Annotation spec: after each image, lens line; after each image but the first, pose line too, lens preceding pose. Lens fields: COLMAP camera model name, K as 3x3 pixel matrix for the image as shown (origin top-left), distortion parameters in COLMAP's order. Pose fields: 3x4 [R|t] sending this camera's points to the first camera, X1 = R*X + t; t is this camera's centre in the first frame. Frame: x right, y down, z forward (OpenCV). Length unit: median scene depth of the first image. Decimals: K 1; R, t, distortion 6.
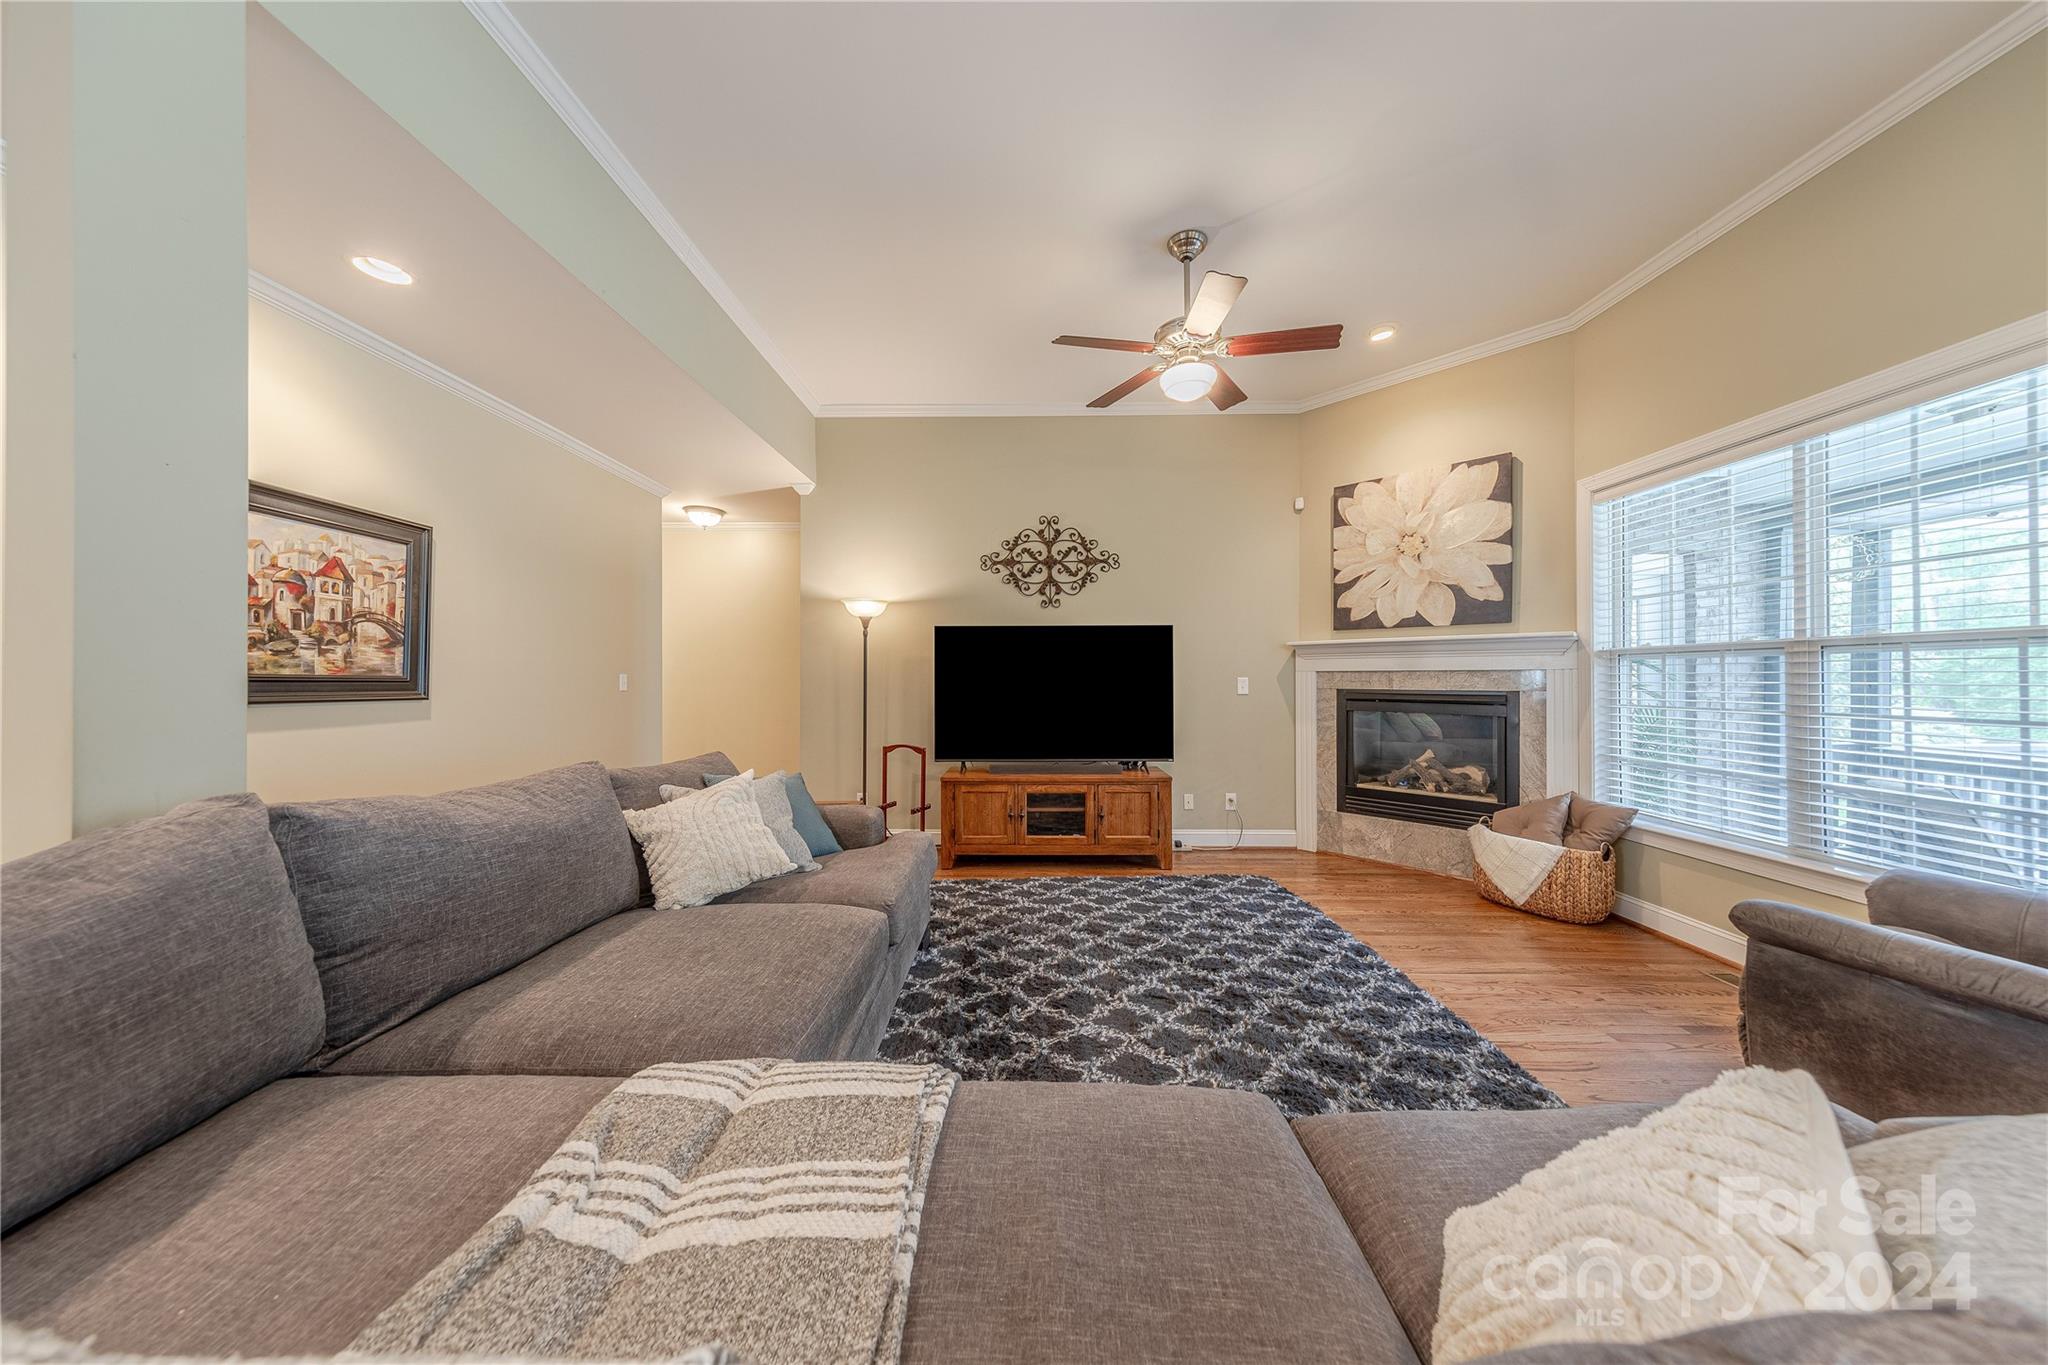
lens RADIAL K [[651.6, 0, 1023.4], [0, 651.6, 675.7], [0, 0, 1]] dist [0.002030, -0.000089]
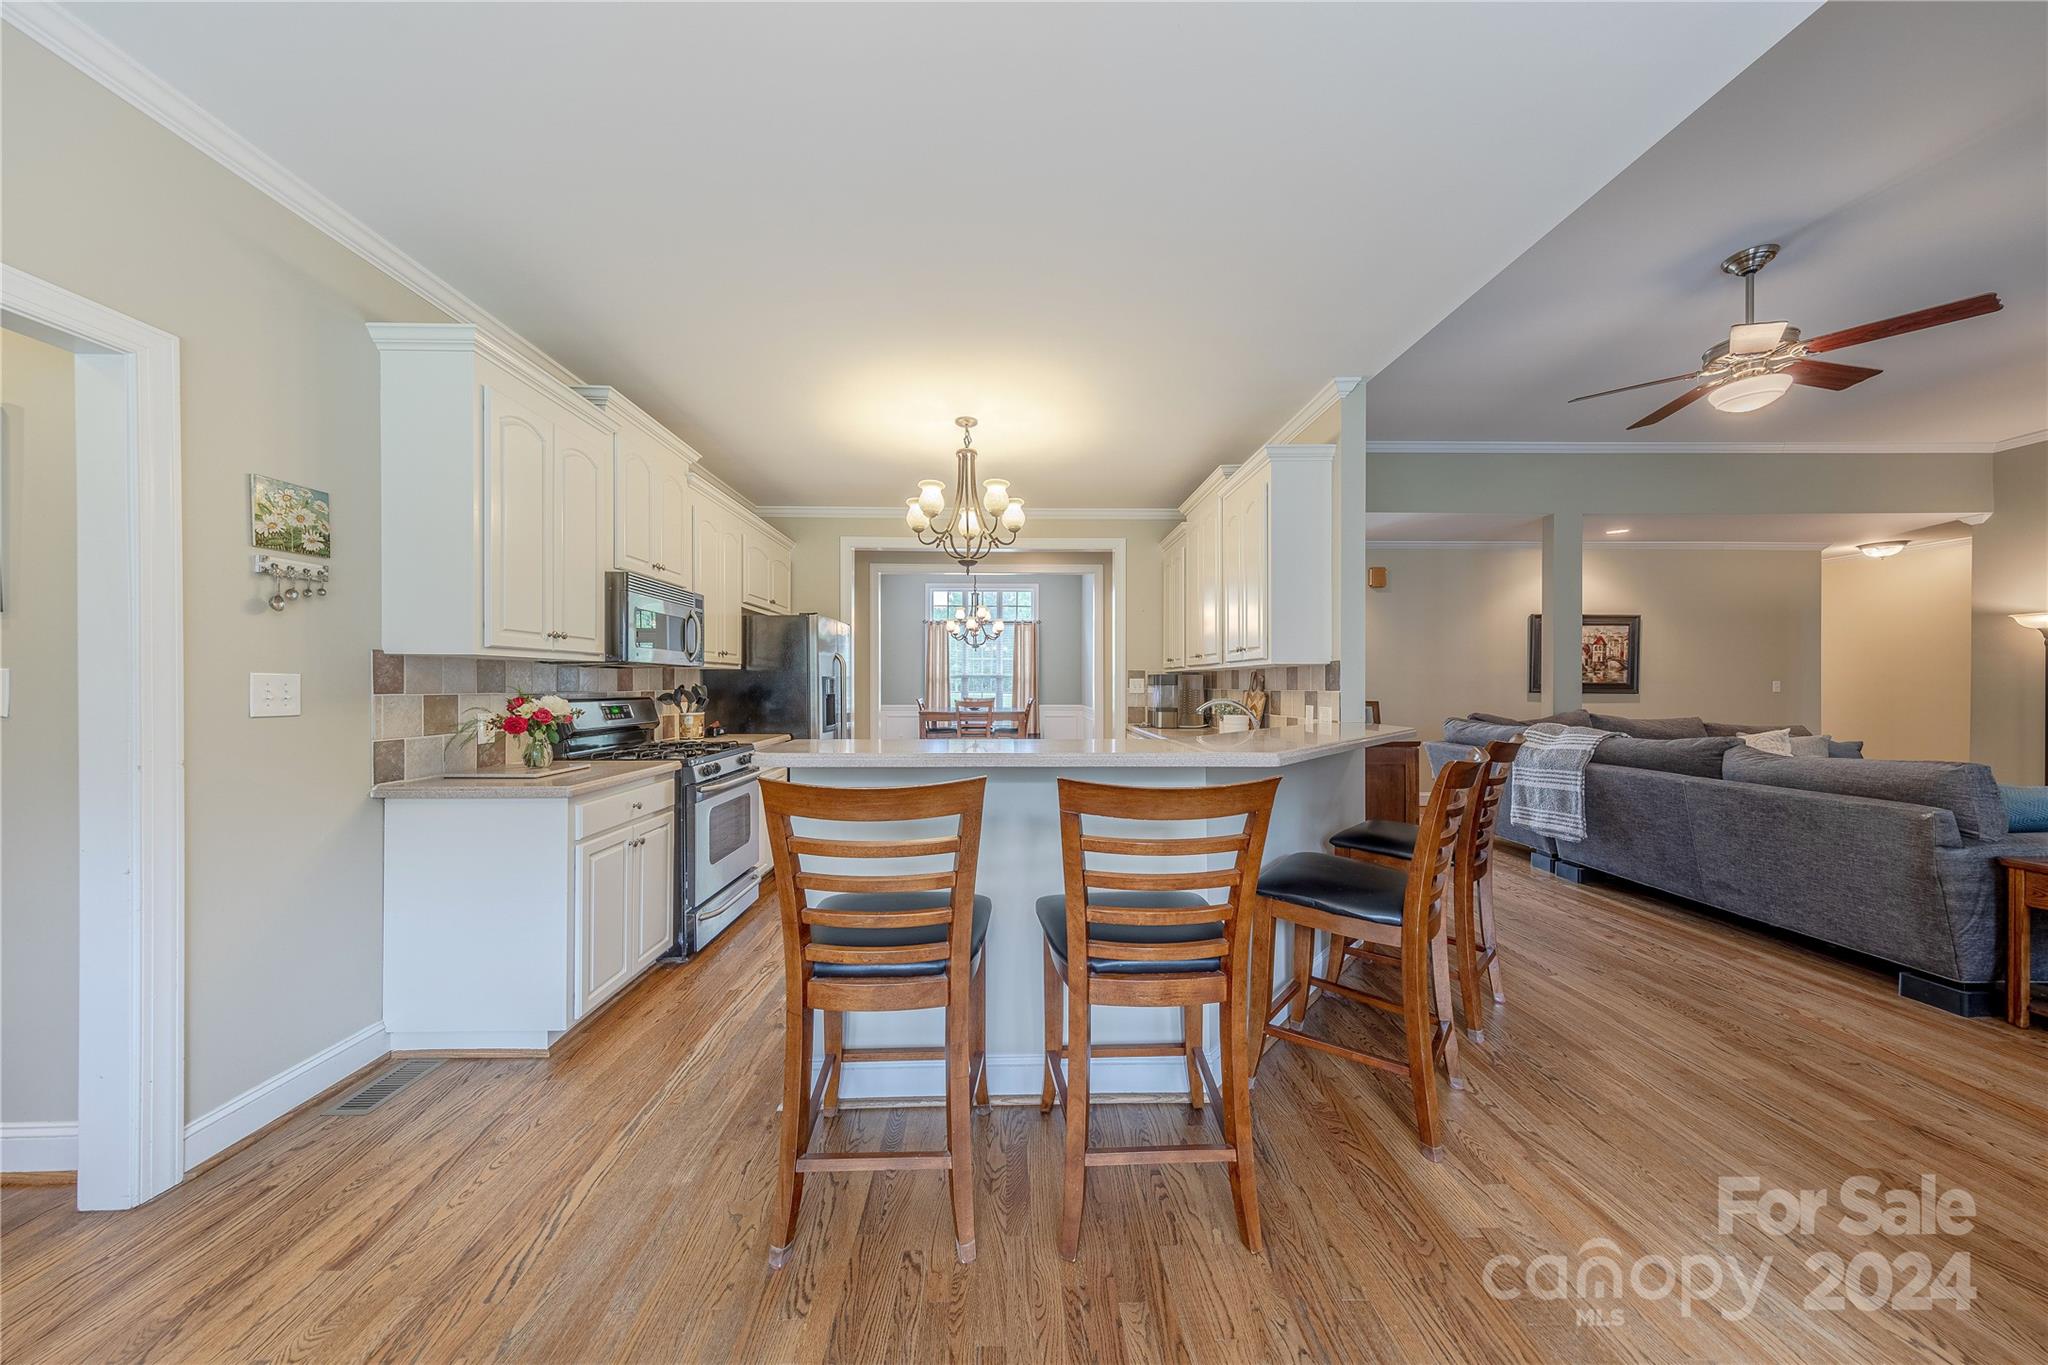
lens RADIAL K [[651.6, 0, 1023.4], [0, 651.6, 685.7], [0, 0, 1]] dist [0.002030, -0.000089]
pose [[0.042599, 0.004015, -0.999084, 1.277633], [0.000992, 0.999991, 0.004061, -0.001599], [0.999092, -0.001164, 0.042595, -1.242881]]
